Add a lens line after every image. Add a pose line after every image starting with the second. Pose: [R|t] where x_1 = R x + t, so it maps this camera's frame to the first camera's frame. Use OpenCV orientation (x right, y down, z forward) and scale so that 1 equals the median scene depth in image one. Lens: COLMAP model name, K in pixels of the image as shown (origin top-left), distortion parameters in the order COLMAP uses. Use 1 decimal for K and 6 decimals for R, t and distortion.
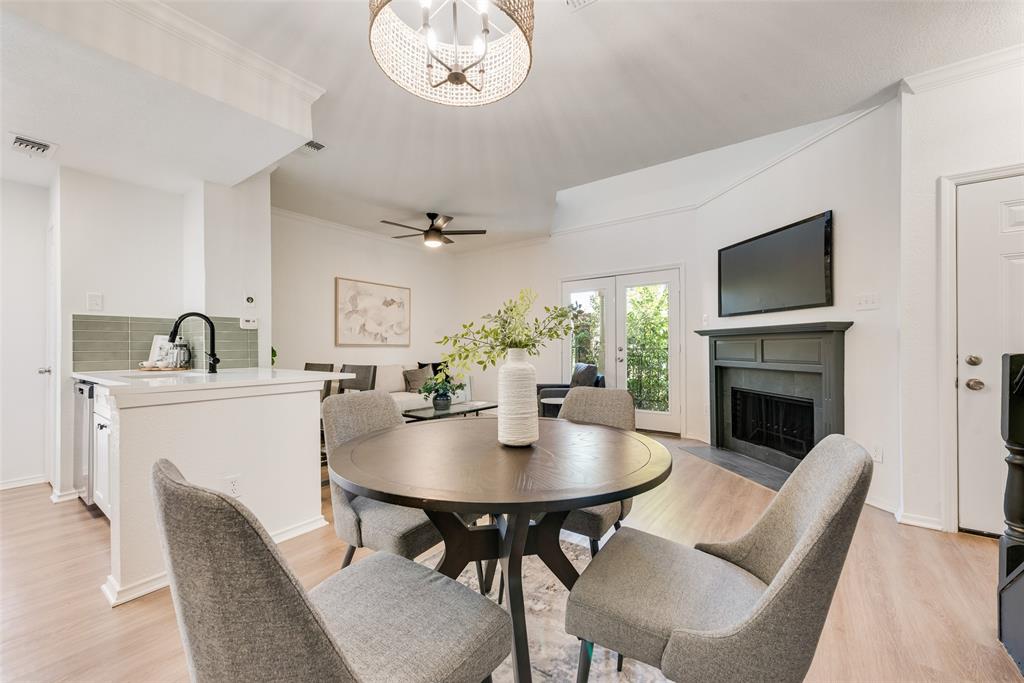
lens RADIAL K [[410.5, 0, 513.0], [0, 410.5, 345.1], [0, 0, 1]] dist [0.000067, -0.000006]
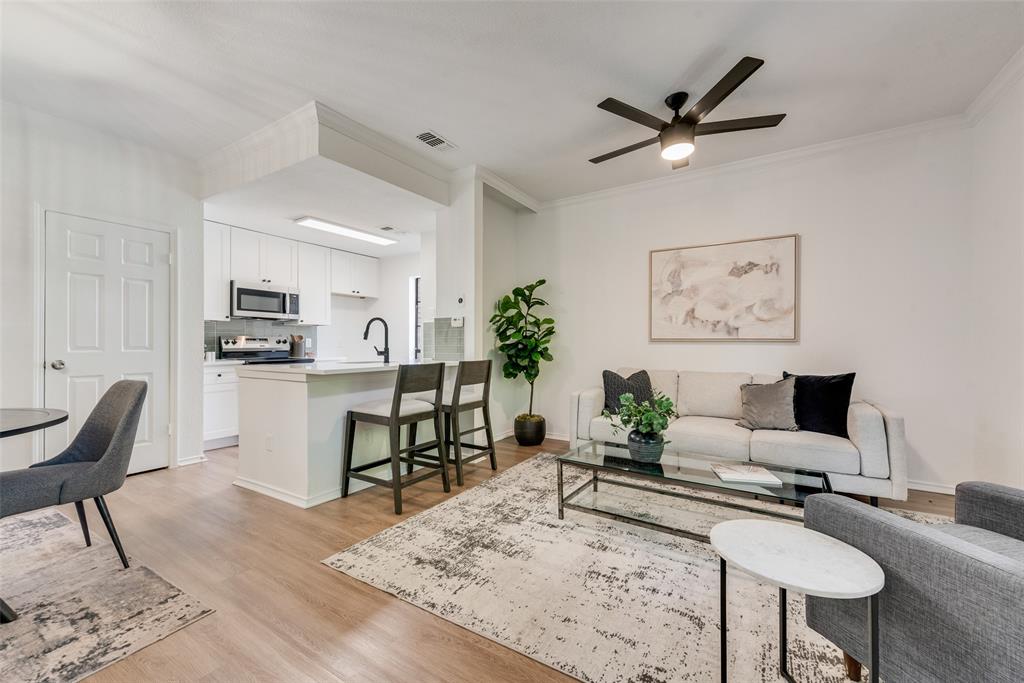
lens RADIAL K [[410.5, 0, 513.9], [0, 410.5, 343.5], [0, 0, 1]] dist [0.000067, -0.000006]
pose [[0.075956, -0.000722, -0.997111, 0.288197], [0.005039, 0.999987, -0.000340, 0.004131], [0.997098, -0.004999, 0.075958, 0.651045]]
